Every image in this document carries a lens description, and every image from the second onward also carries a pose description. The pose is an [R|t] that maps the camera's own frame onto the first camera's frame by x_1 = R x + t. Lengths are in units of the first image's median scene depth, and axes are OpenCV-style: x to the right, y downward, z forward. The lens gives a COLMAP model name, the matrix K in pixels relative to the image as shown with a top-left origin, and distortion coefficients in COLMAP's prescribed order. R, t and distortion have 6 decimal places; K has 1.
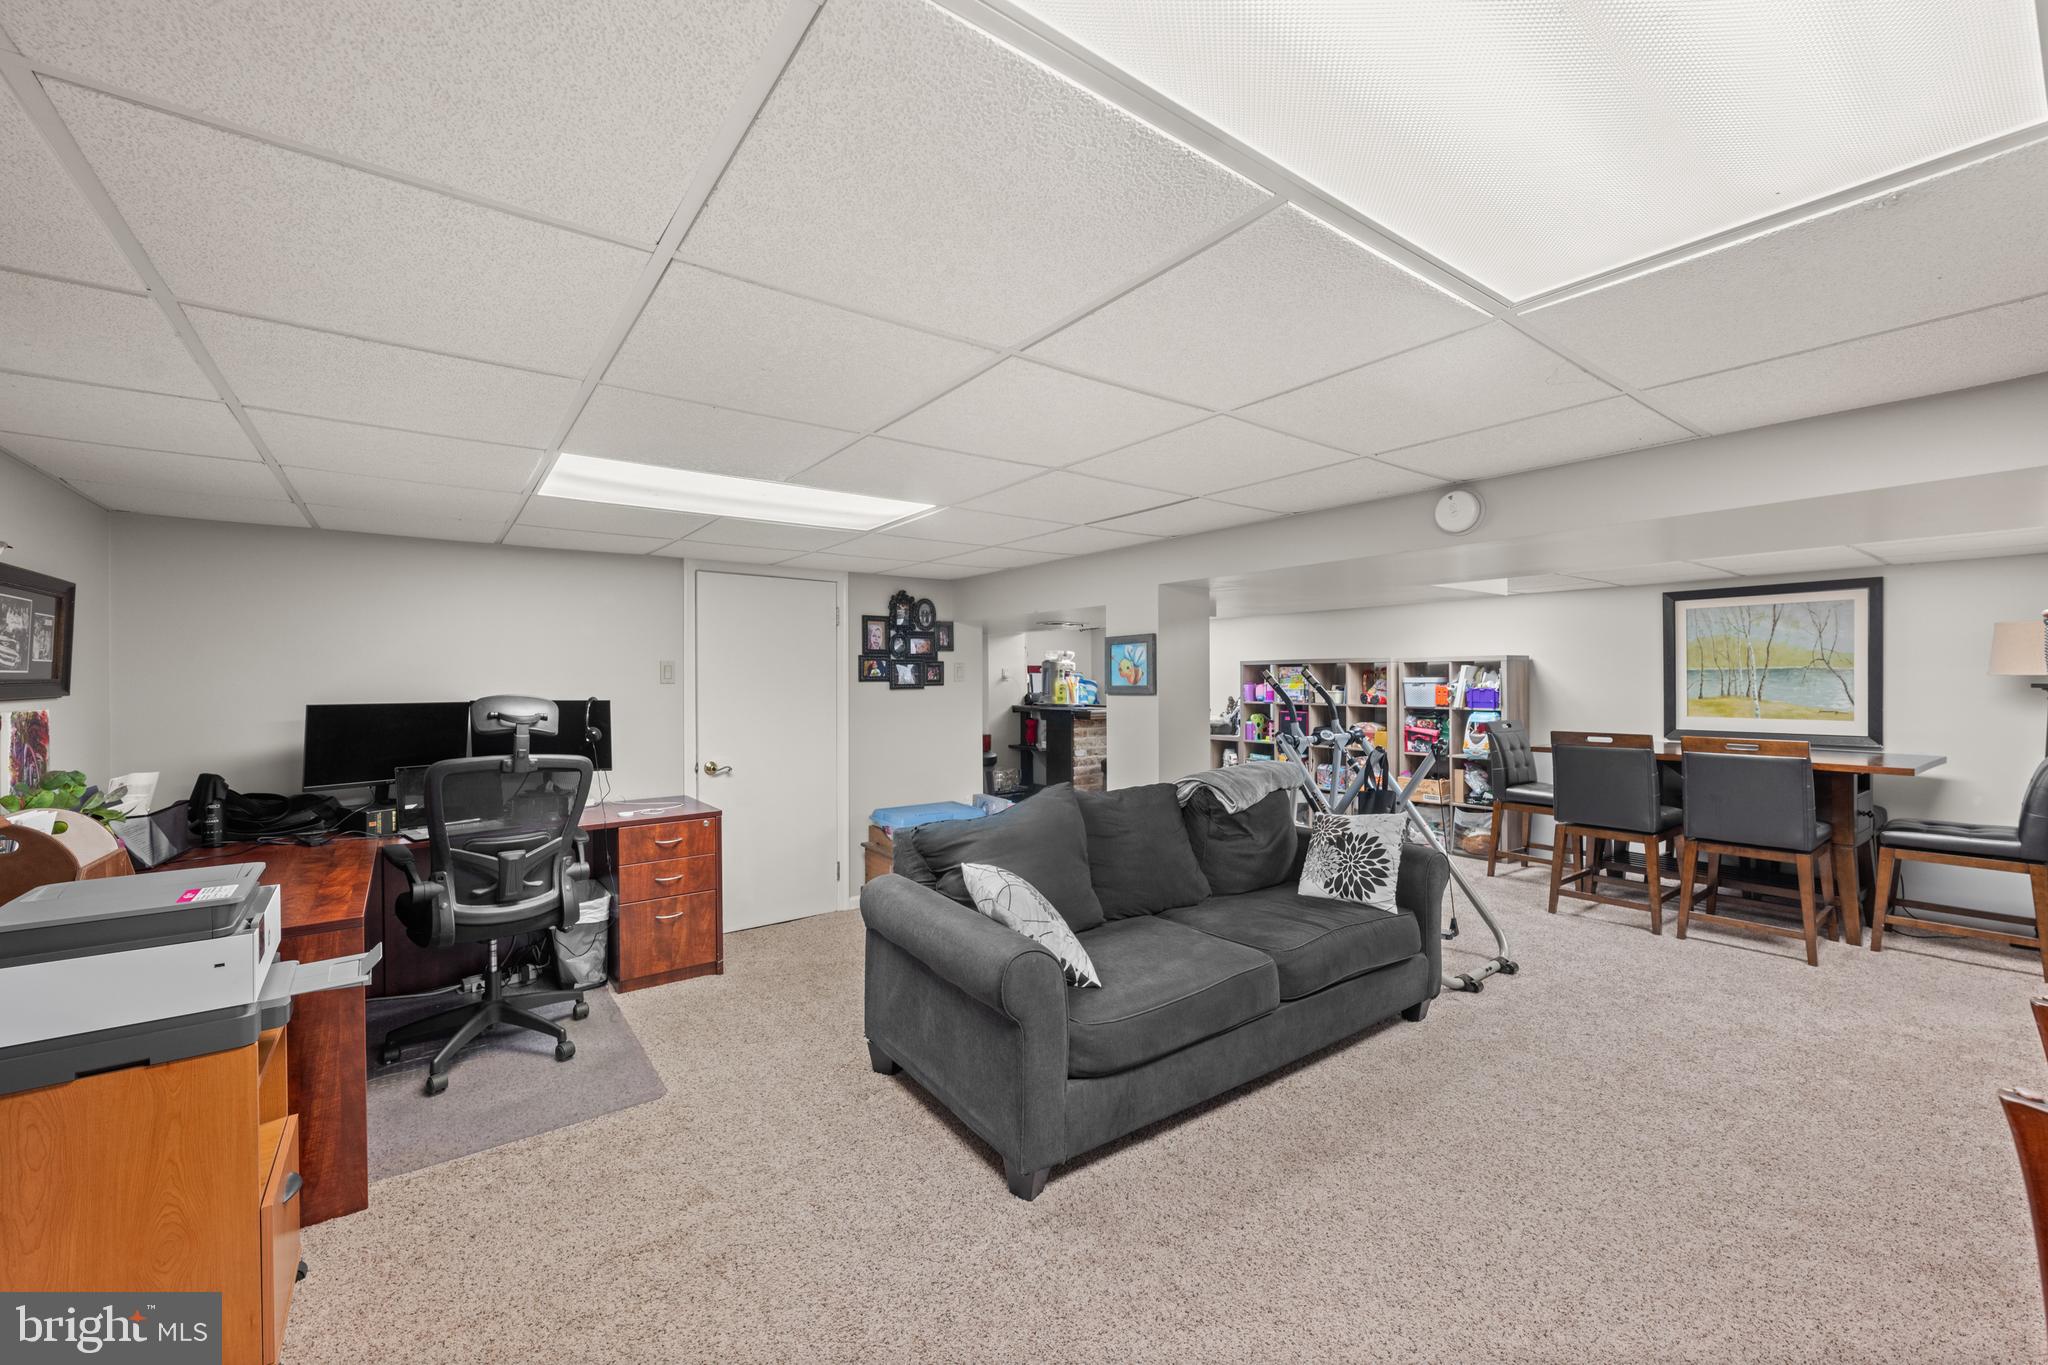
lens RADIAL K [[816.3, 0, 1024.4], [0, 816.3, 682.8], [0, 0, 1]] dist [0.001884, -0.000163]
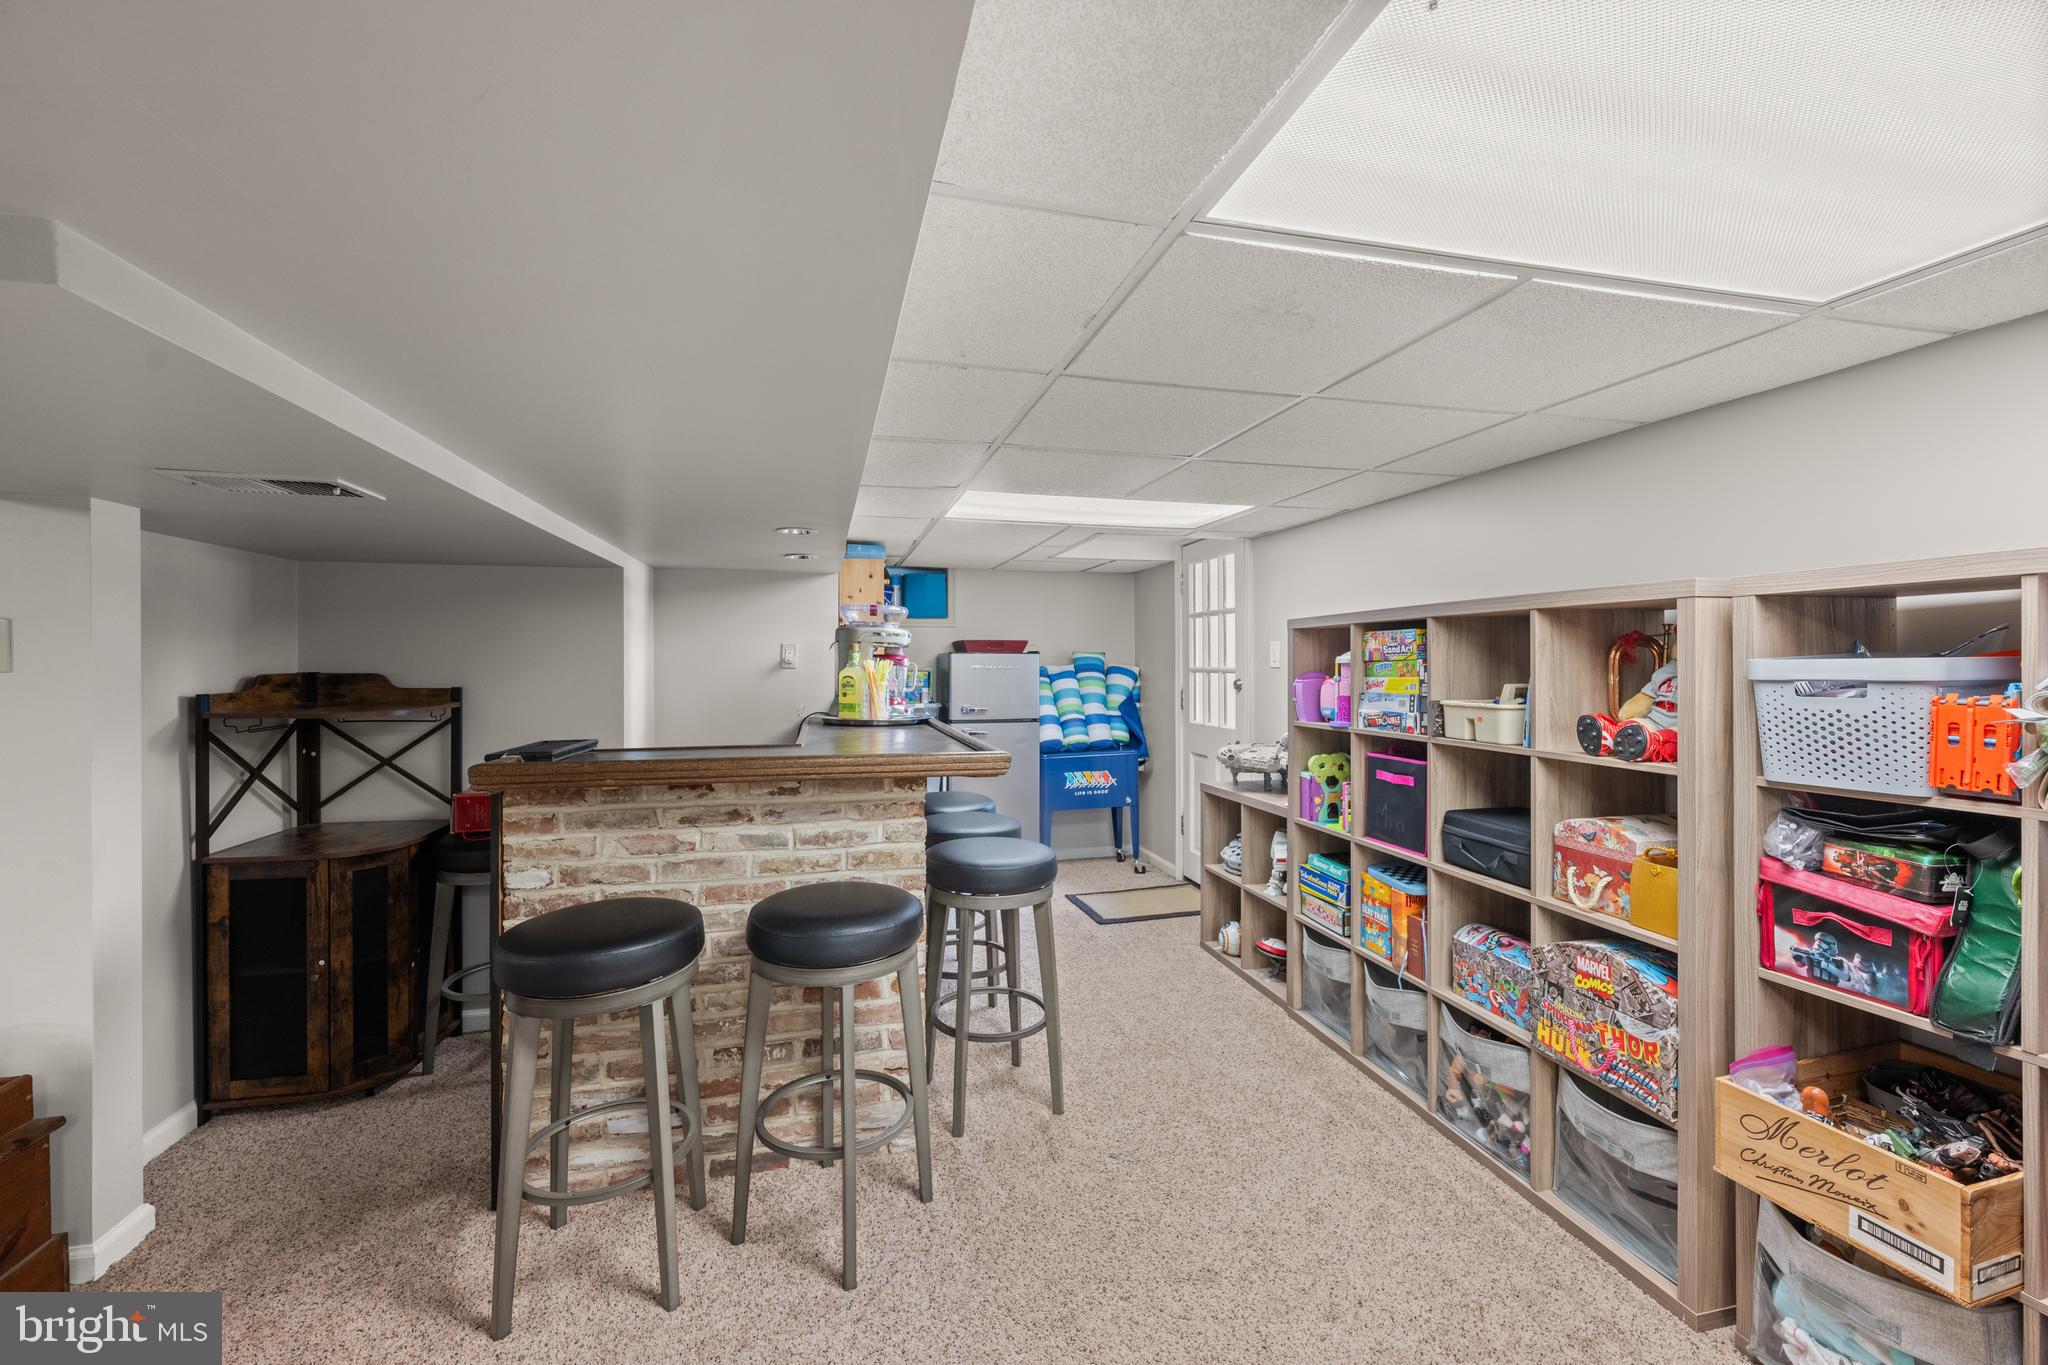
lens RADIAL K [[816.3, 0, 1022.3], [0, 816.3, 671.5], [0, 0, 1]] dist [0.001884, -0.000163]
pose [[0.923380, 0.002938, -0.383876, 0.340272], [-0.001369, 0.999990, 0.004359, -0.002986], [0.383884, -0.003499, 0.923375, 0.661871]]
